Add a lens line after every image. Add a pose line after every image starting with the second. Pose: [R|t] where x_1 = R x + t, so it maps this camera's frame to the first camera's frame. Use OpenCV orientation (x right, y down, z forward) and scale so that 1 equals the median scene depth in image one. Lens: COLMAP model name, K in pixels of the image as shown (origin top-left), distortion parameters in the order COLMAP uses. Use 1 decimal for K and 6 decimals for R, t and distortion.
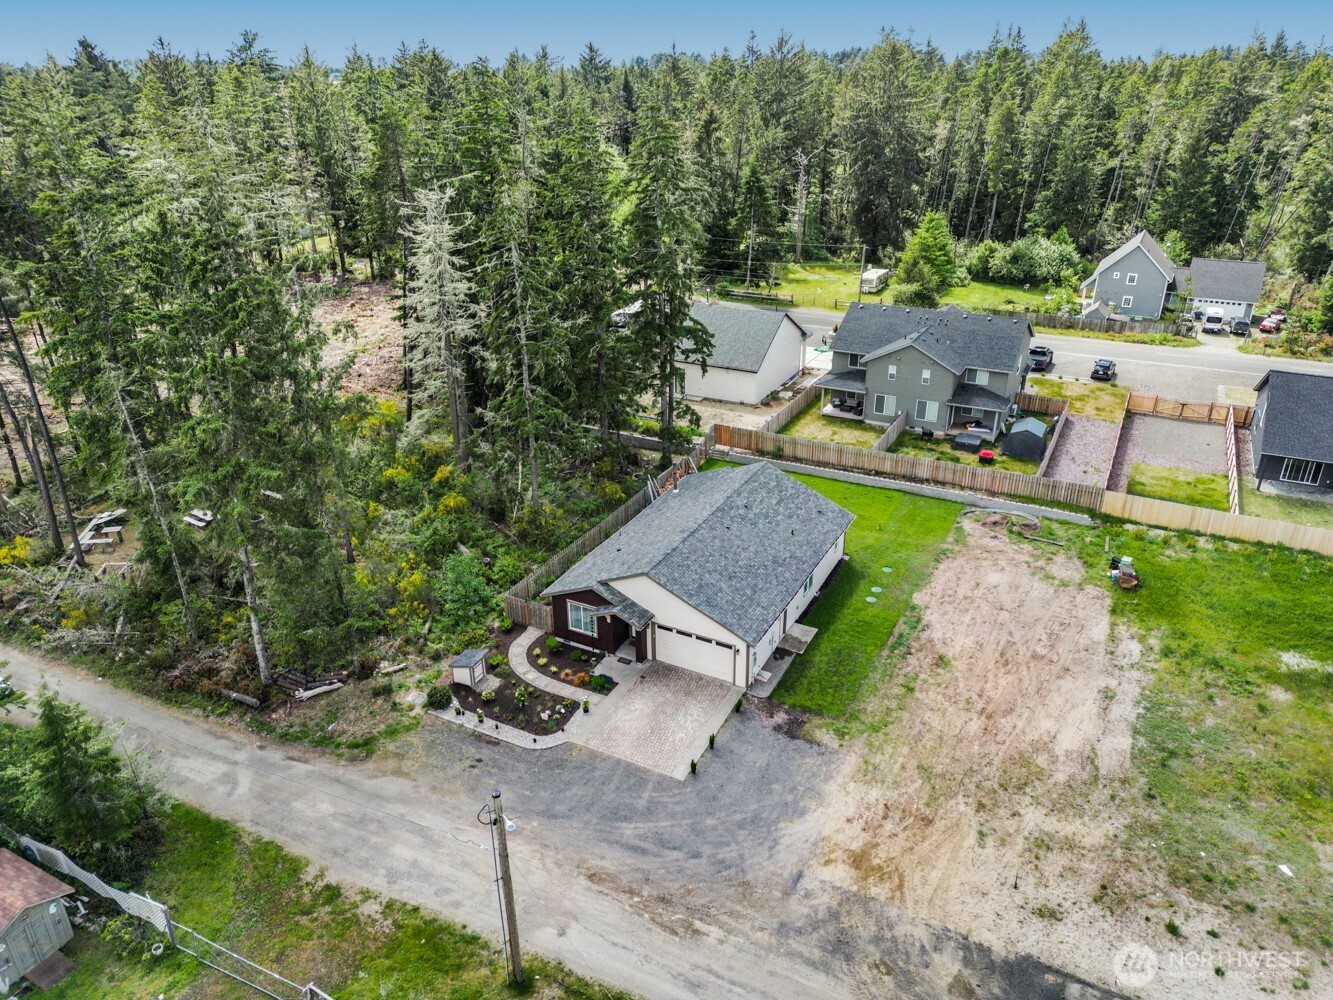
lens RADIAL K [[933.2, 0, 666.5], [0, 933.2, 500.0], [0, 0, 1]] dist [0.045944, -0.005578]
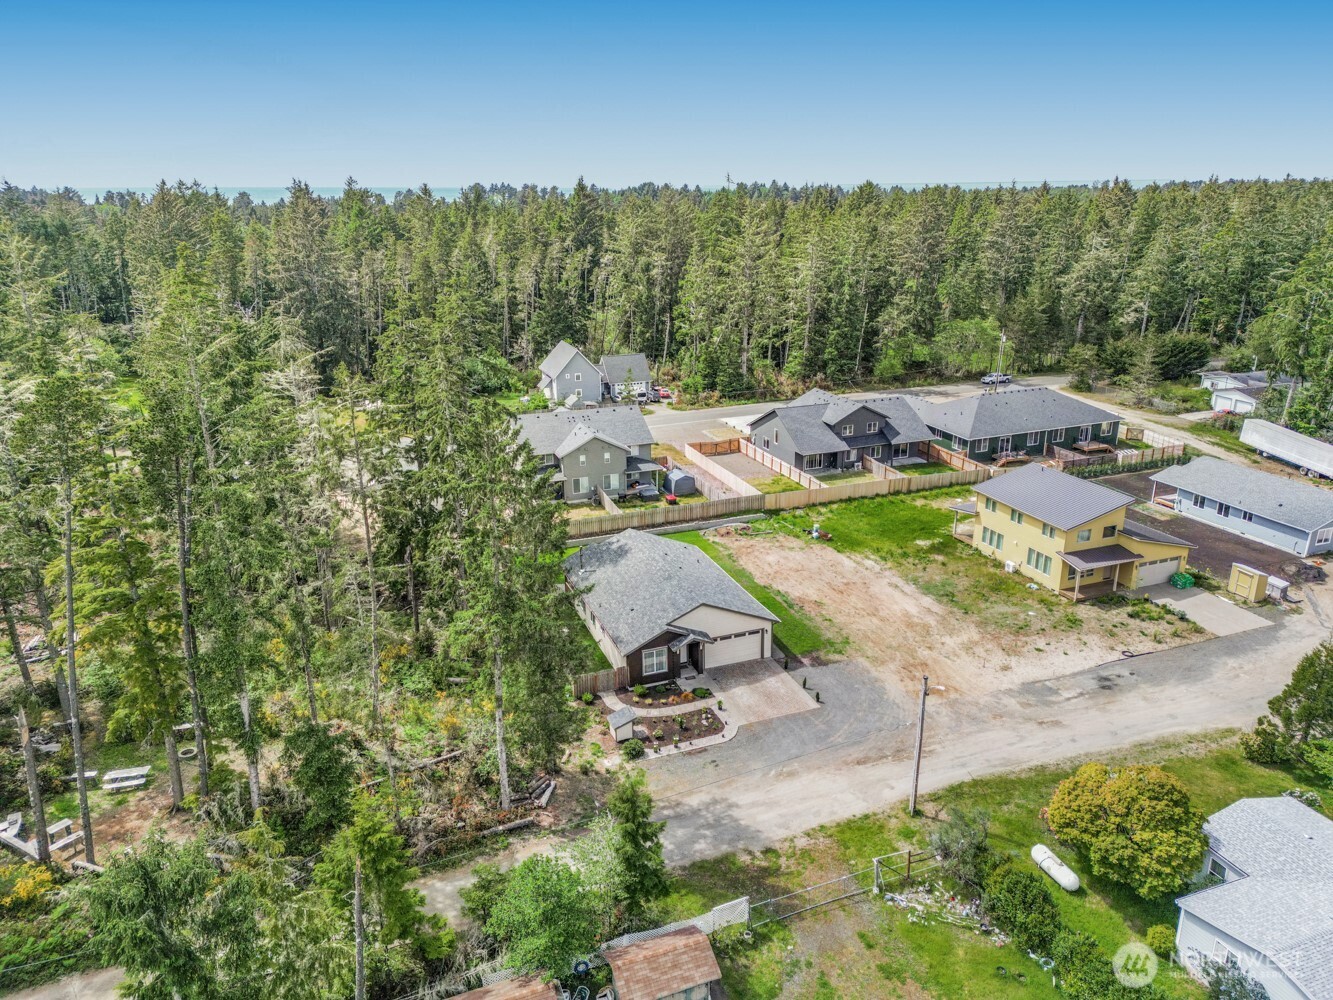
lens RADIAL K [[933.2, 0, 666.5], [0, 933.2, 500.0], [0, 0, 1]] dist [0.045944, -0.005578]
pose [[0.664555, -0.236268, 0.708903, -0.851987], [0.324721, 0.945748, 0.010798, -0.082952], [-0.672995, 0.223019, 0.705223, 0.024908]]
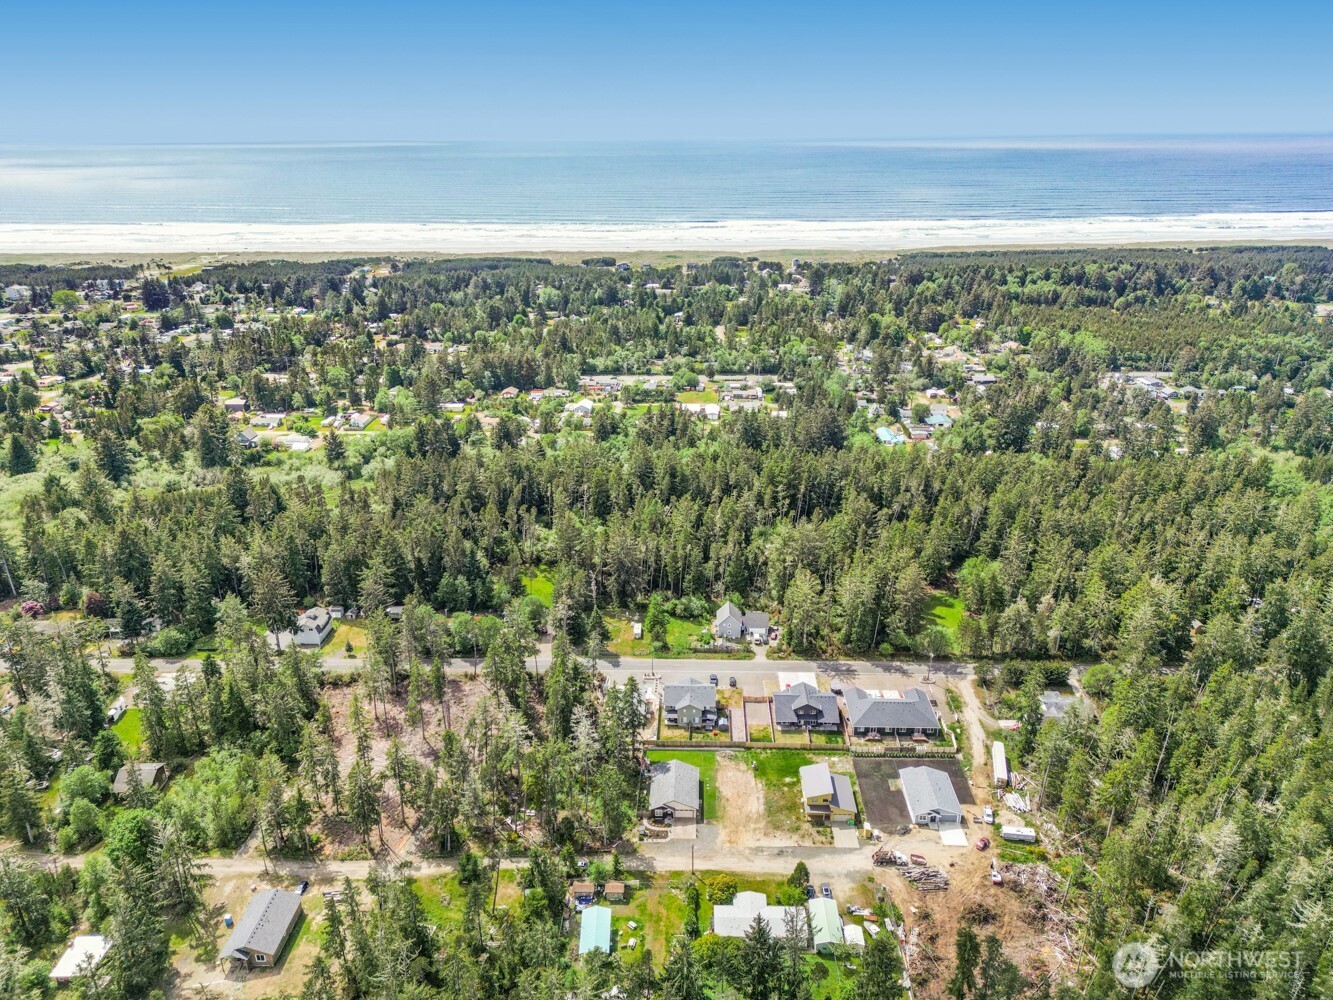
lens RADIAL K [[933.2, 0, 666.5], [0, 933.2, 500.0], [0, 0, 1]] dist [0.045944, -0.005578]
pose [[0.902106, -0.156542, 0.402118, -1.531913], [0.186986, 0.981653, -0.037330, -1.106092], [-0.388896, 0.108866, 0.914827, -3.138044]]
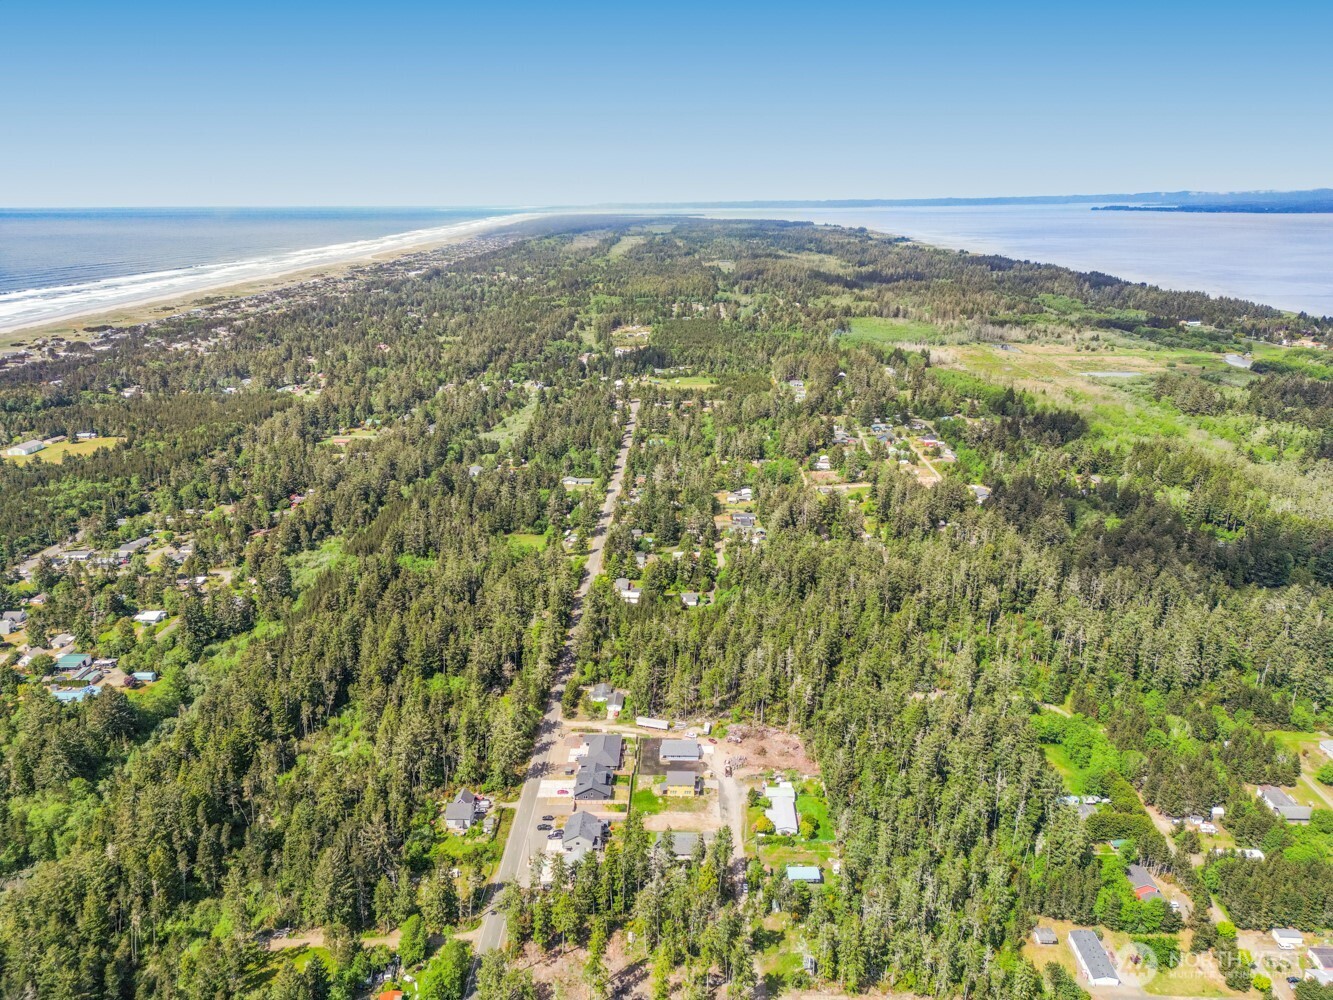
lens RADIAL K [[933.2, 0, 666.5], [0, 933.2, 500.0], [0, 0, 1]] dist [0.045944, -0.005578]
pose [[-0.438894, -0.270399, 0.856887, -4.812281], [0.398748, 0.795986, 0.455418, -4.799110], [-0.805215, 0.541562, -0.241533, 1.310172]]
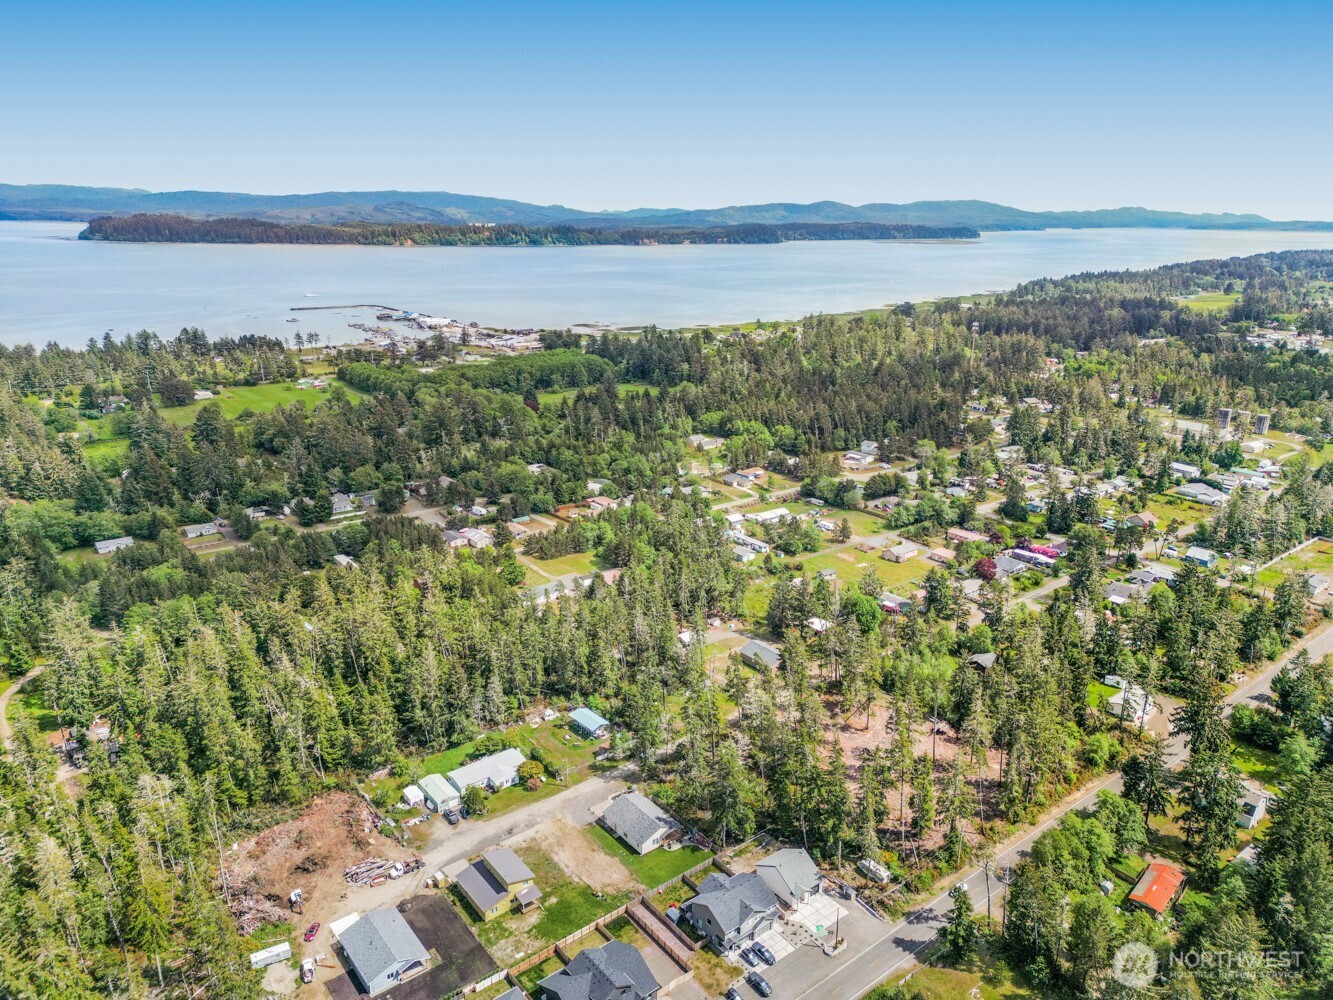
lens RADIAL K [[933.2, 0, 666.5], [0, 933.2, 500.0], [0, 0, 1]] dist [0.045944, -0.005578]
pose [[-0.390237, 0.274057, -0.878981, 3.240135], [-0.393443, 0.813482, 0.428310, -2.890962], [0.832417, 0.512971, -0.209625, 1.214640]]
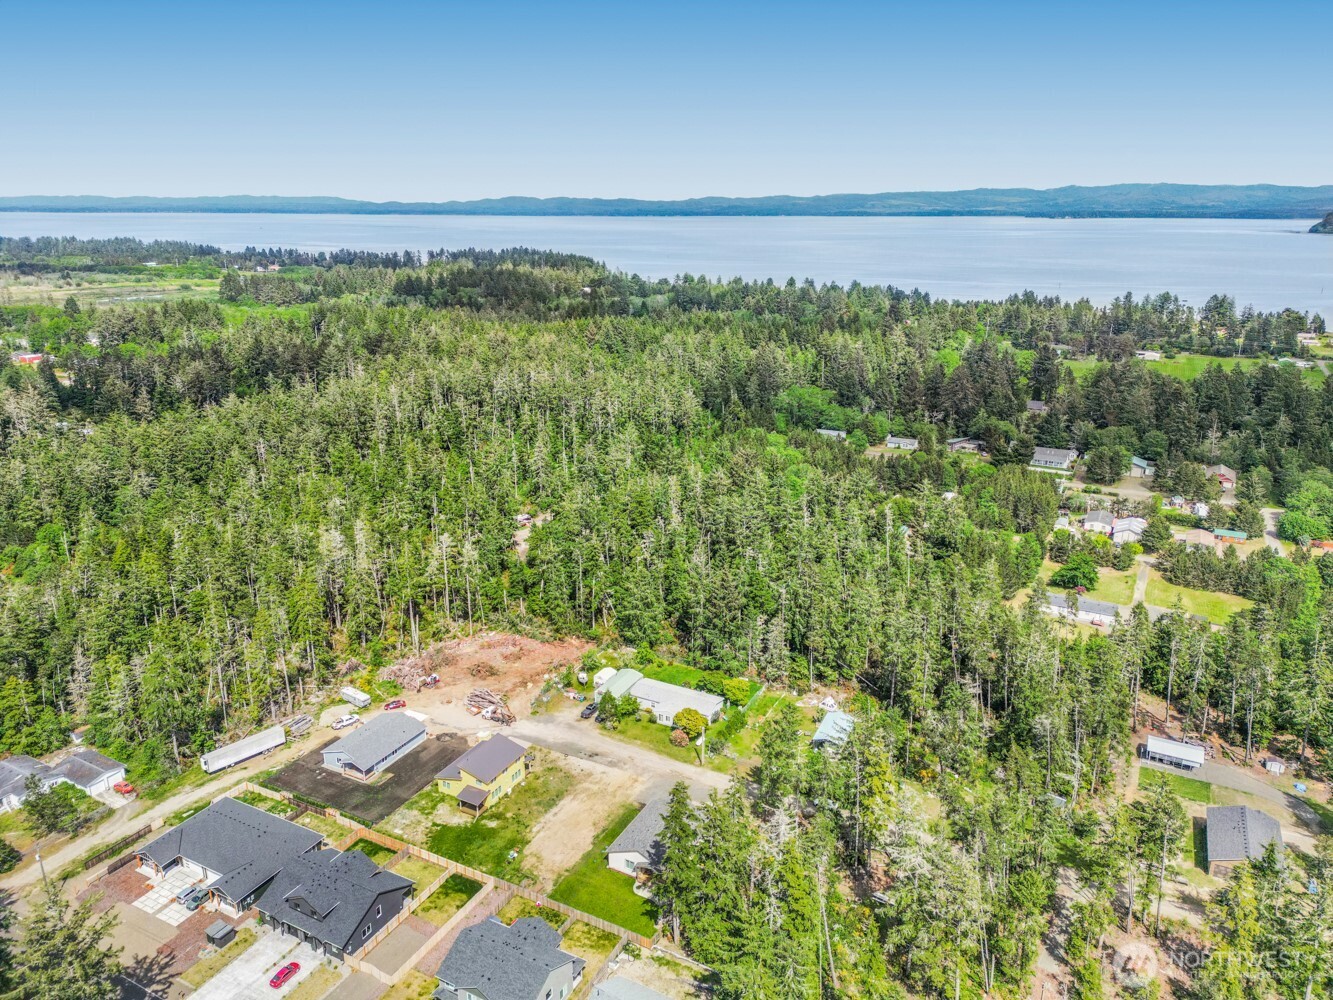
lens RADIAL K [[933.2, 0, 666.5], [0, 933.2, 500.0], [0, 0, 1]] dist [0.045944, -0.005578]
pose [[-0.999785, 0.010240, -0.018023, 0.079606], [-0.004529, 0.740534, 0.672004, -2.613971], [0.020228, 0.671941, -0.740328, 2.403722]]
